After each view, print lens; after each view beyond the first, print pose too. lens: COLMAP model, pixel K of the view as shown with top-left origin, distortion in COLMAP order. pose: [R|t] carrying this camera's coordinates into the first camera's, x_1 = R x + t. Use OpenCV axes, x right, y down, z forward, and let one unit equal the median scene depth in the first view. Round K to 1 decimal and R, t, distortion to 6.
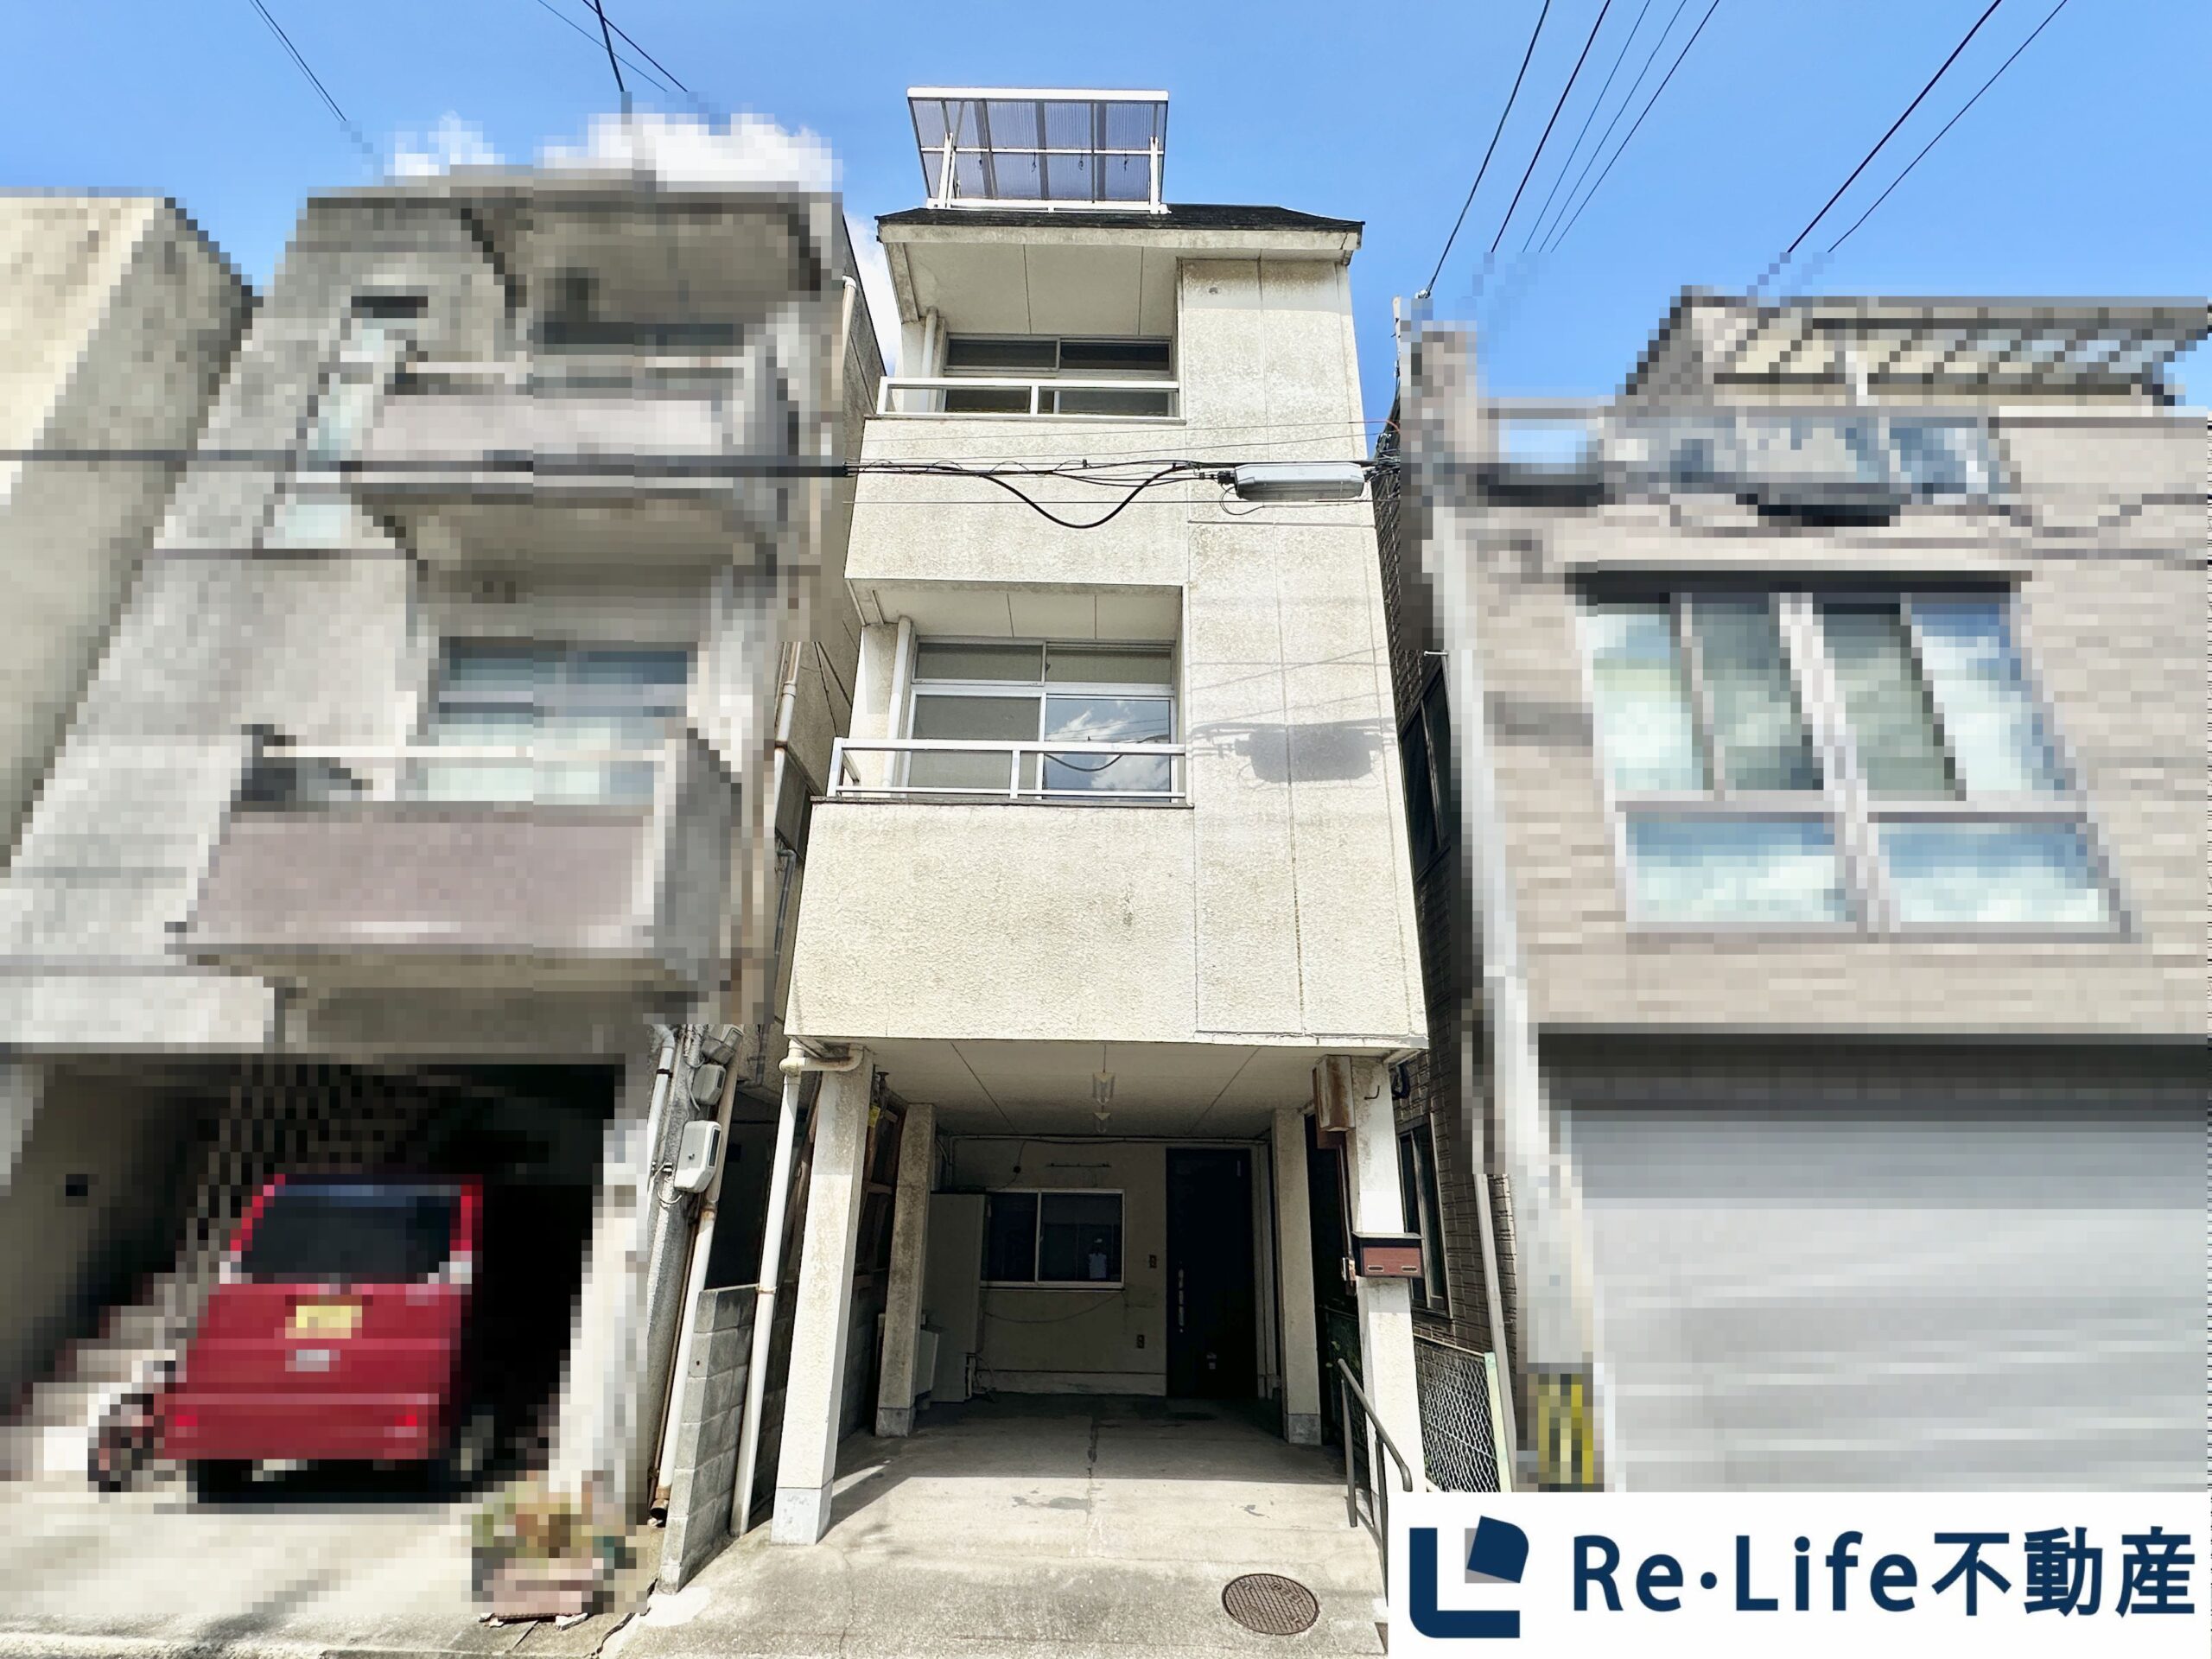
lens RADIAL K [[1029.4, 0, 1112.9], [0, 1029.4, 827.7], [0, 0, 1]] dist [0.000309, 0.000111]
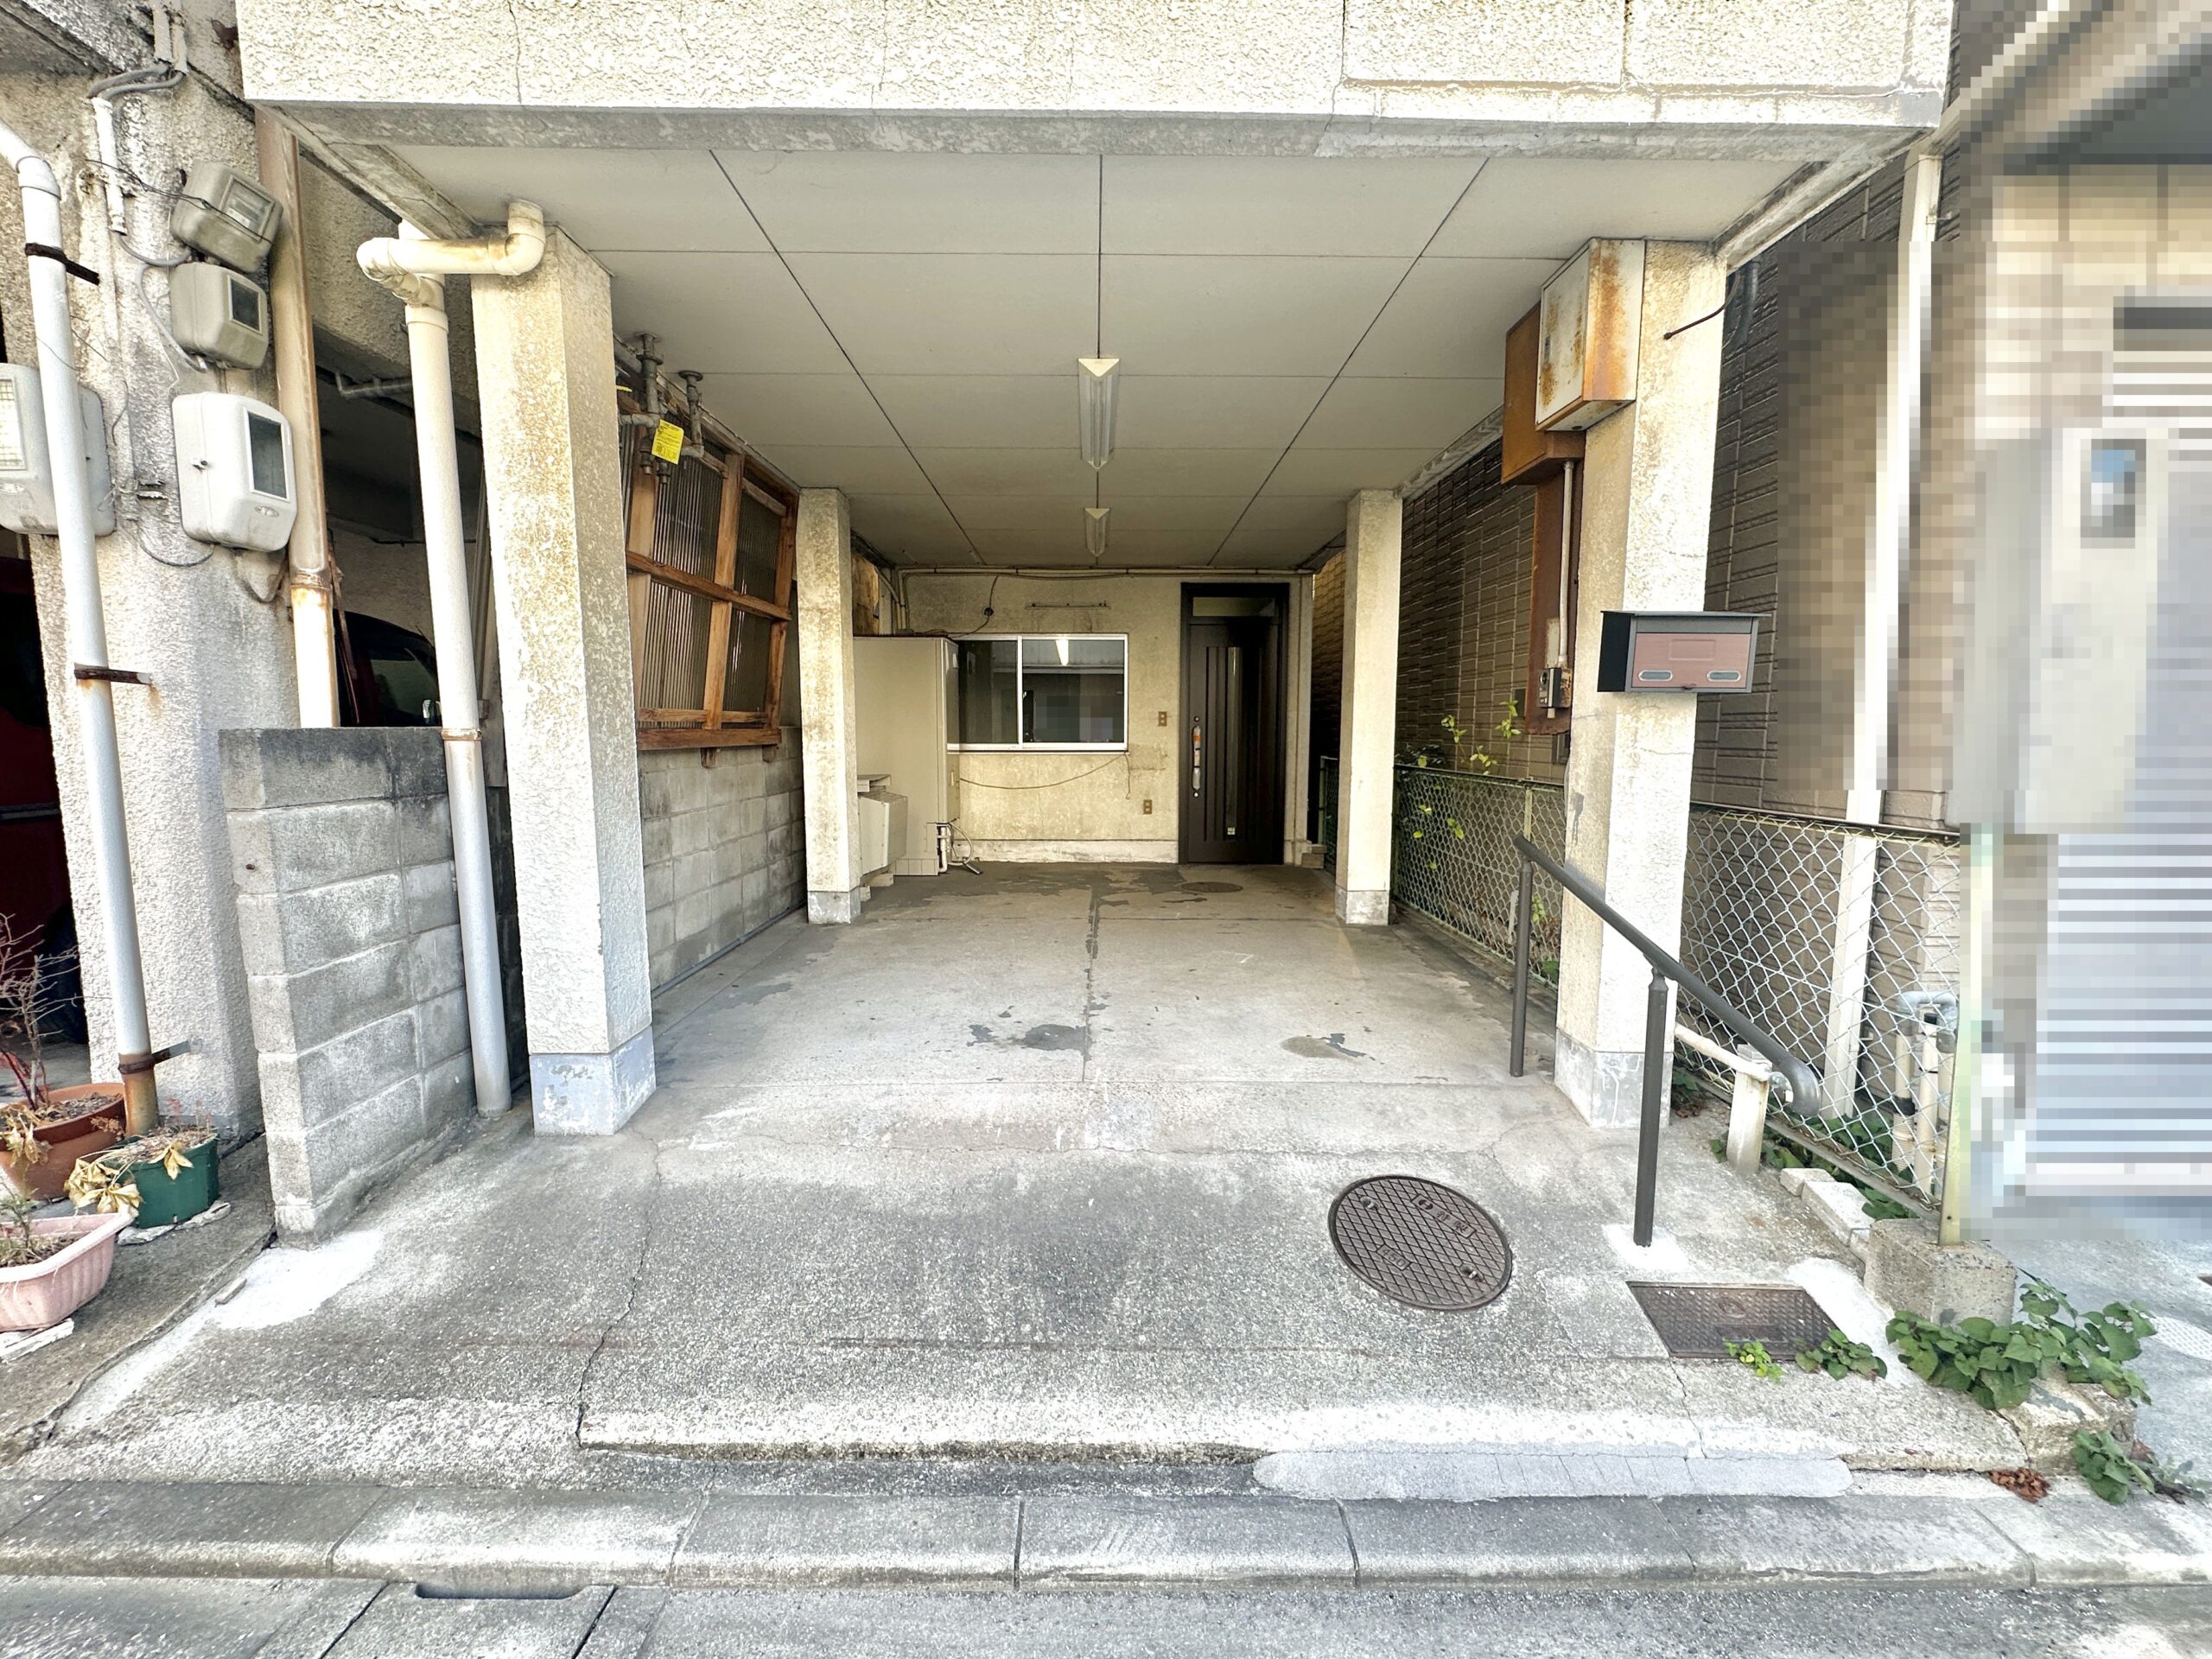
lens RADIAL K [[876.4, 0, 1106.0], [0, 876.4, 829.5], [0, 0, 1]] dist [-0.036302, 0.000079]
pose [[0.999907, -0.013001, -0.004135, -0.007337], [0.013412, 0.881297, 0.472373, 0.285341], [-0.002497, -0.472385, 0.881389, 0.581811]]
